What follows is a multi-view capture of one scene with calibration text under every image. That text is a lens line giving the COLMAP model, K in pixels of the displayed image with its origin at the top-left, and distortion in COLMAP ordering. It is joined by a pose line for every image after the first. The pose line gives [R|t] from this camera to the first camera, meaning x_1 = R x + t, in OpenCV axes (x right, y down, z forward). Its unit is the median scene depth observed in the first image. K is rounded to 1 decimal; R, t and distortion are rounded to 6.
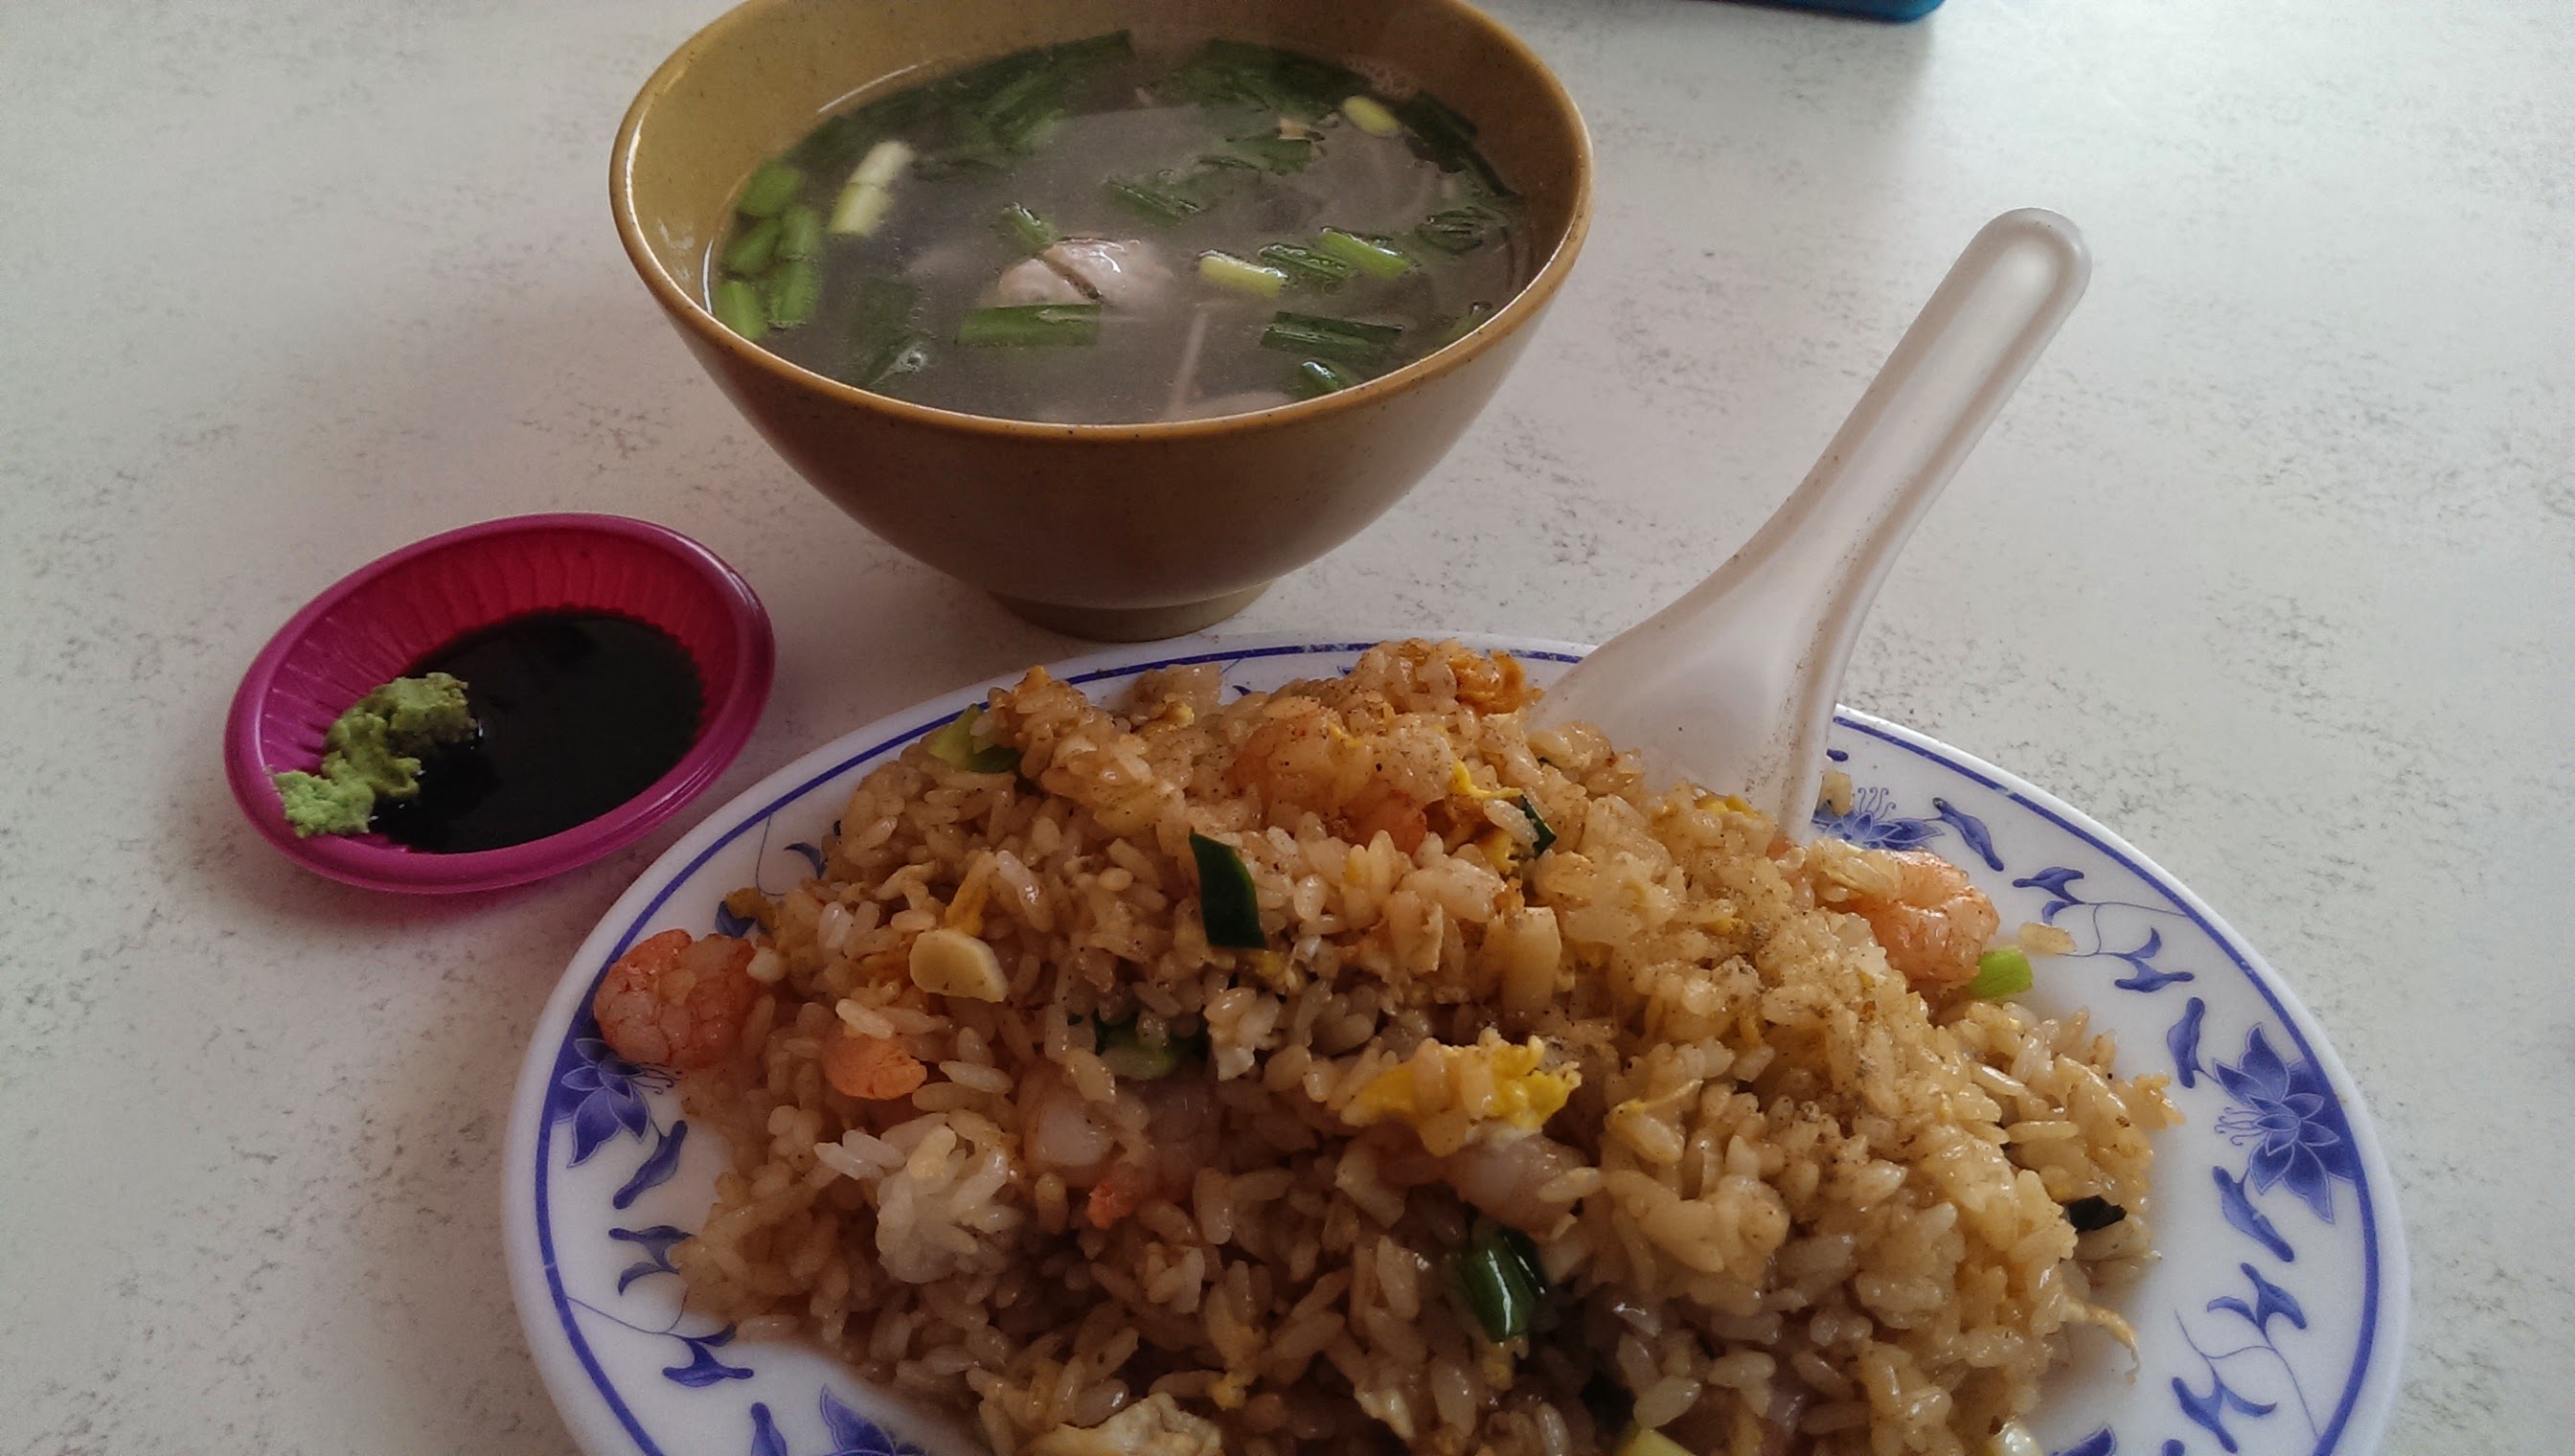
lens RADIAL K [[1868.7, 0, 1278.2], [0, 1868.7, 670.7], [0, 0, 1]] dist [0.077784, -0.146625]
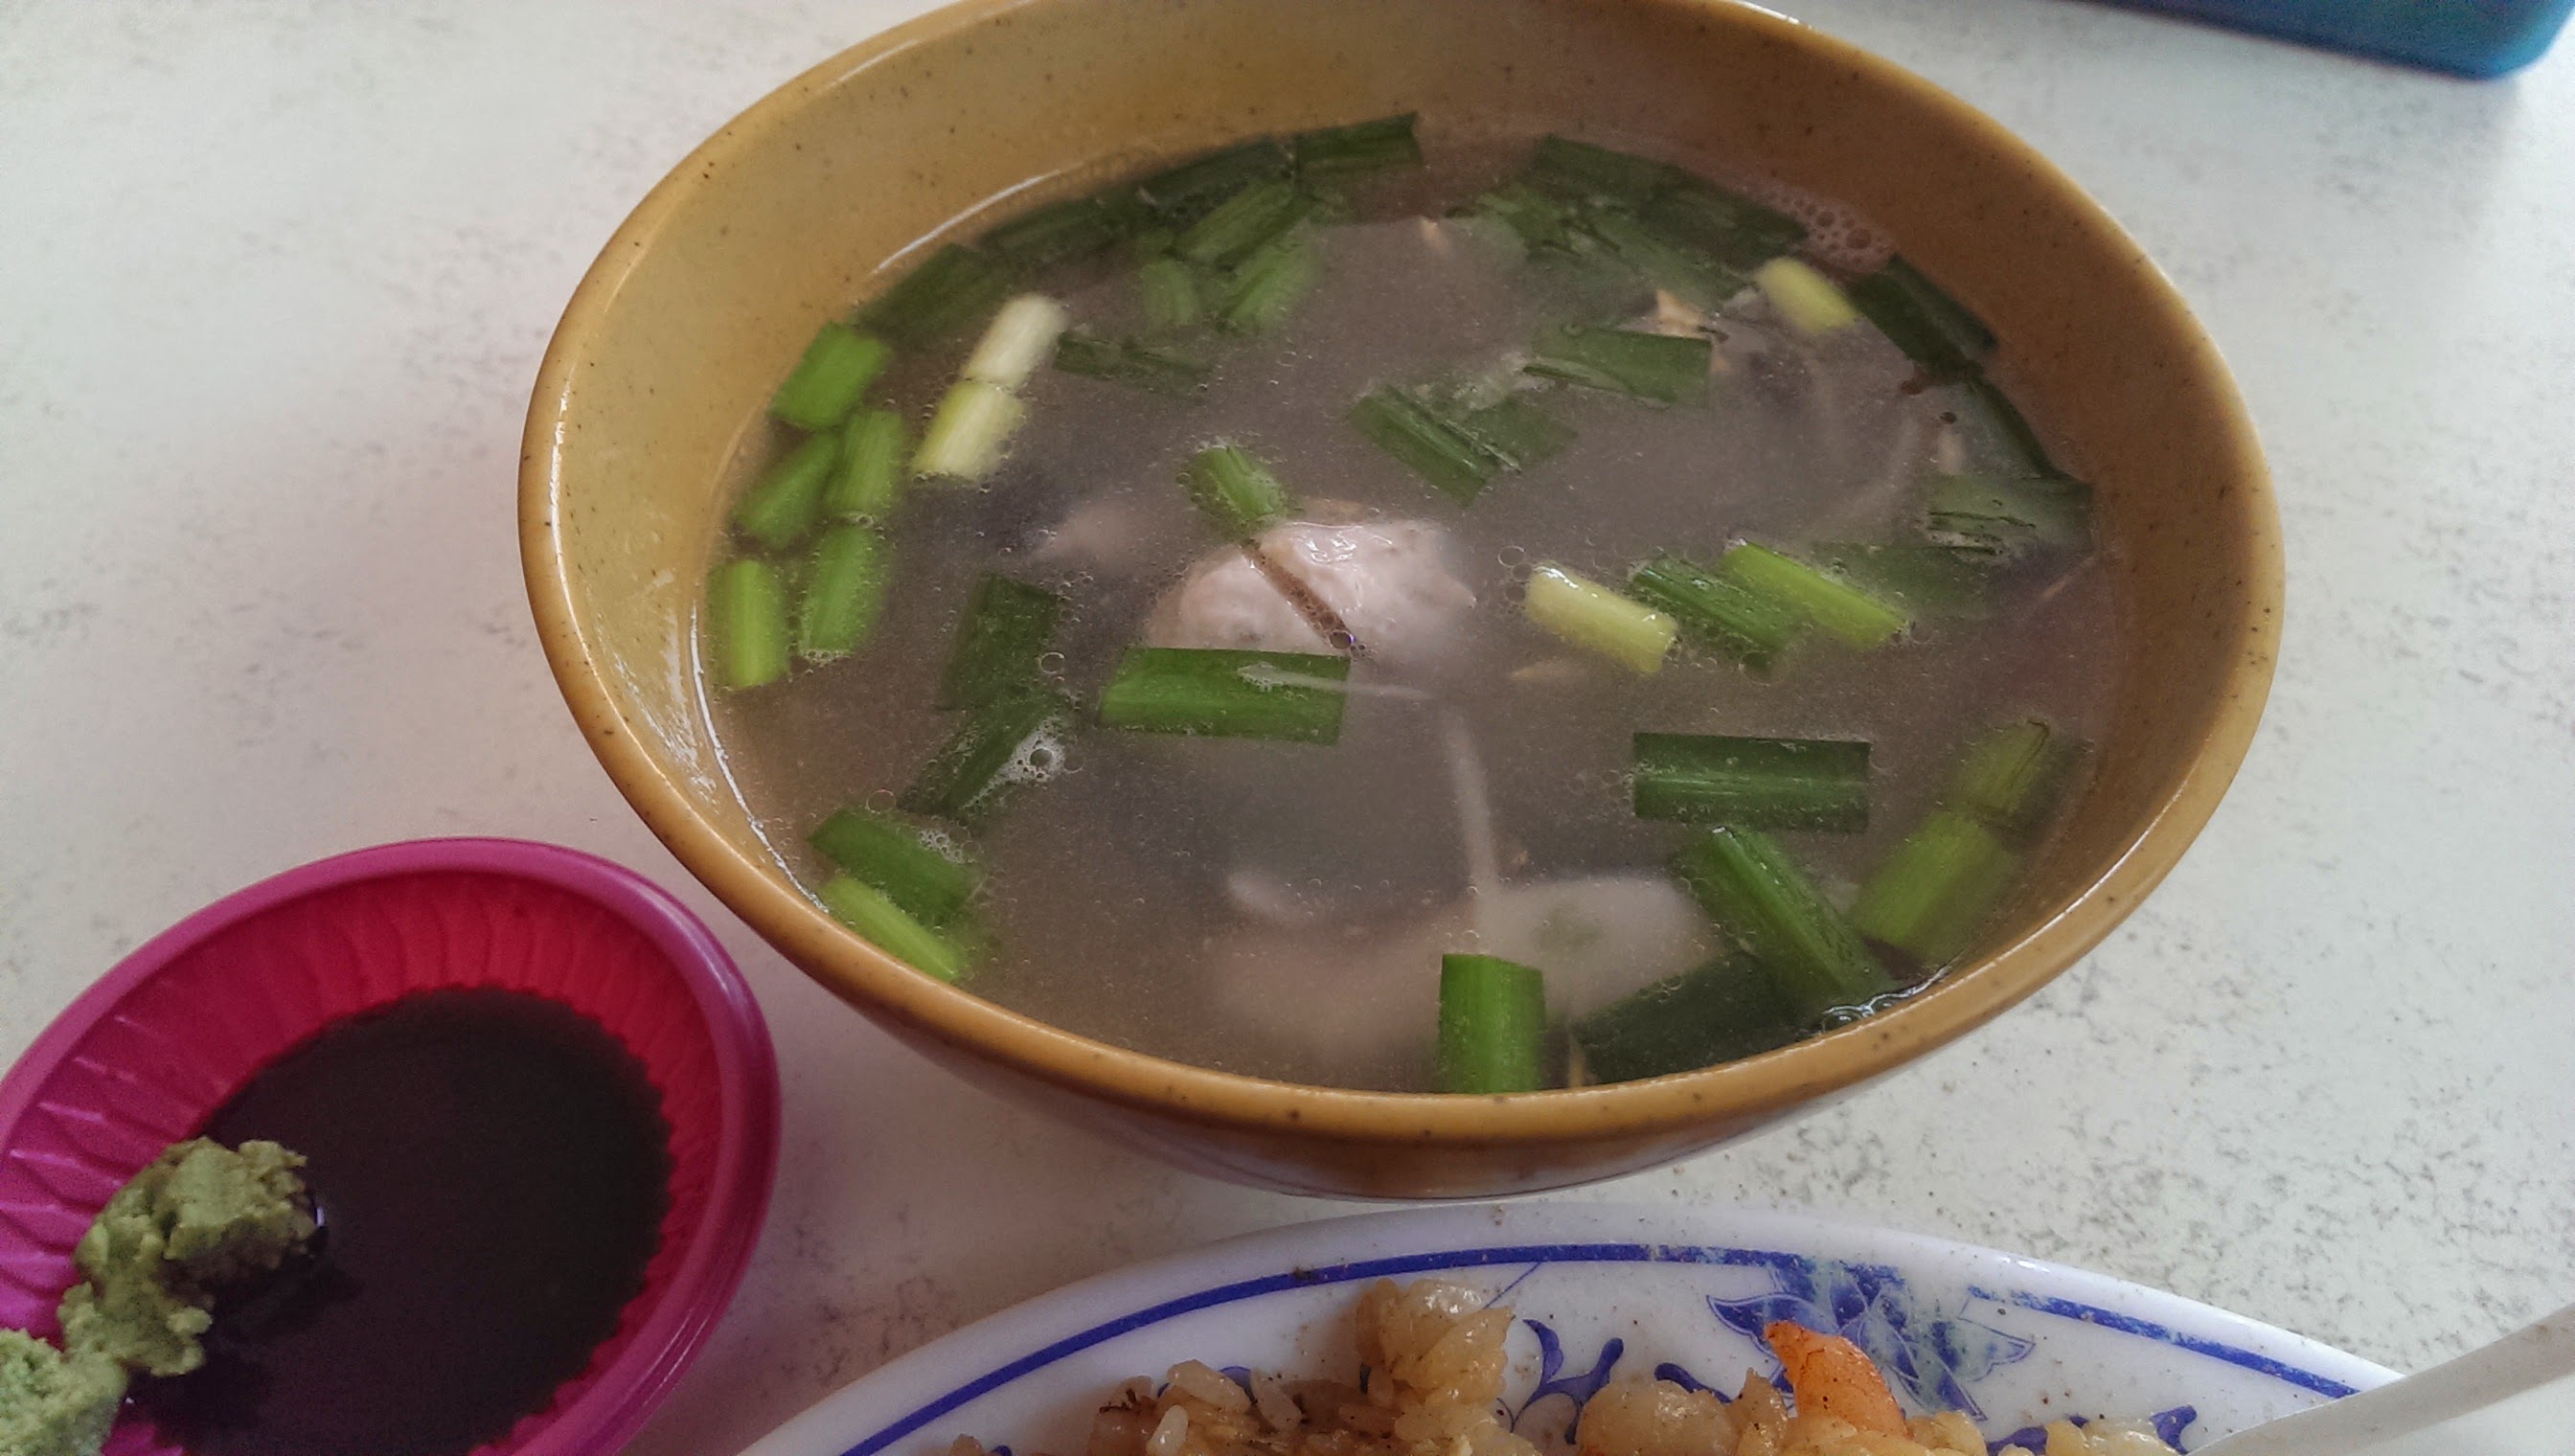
lens RADIAL K [[1999.4, 0, 1287.5], [0, 1999.4, 728.0], [0, 0, 1]] dist [0.052153, -0.121892]
pose [[0.993508, 0.079544, -0.081330, -0.071603], [-0.074947, 0.995493, 0.058101, -0.239862], [0.085585, -0.051628, 0.994992, 0.439980]]
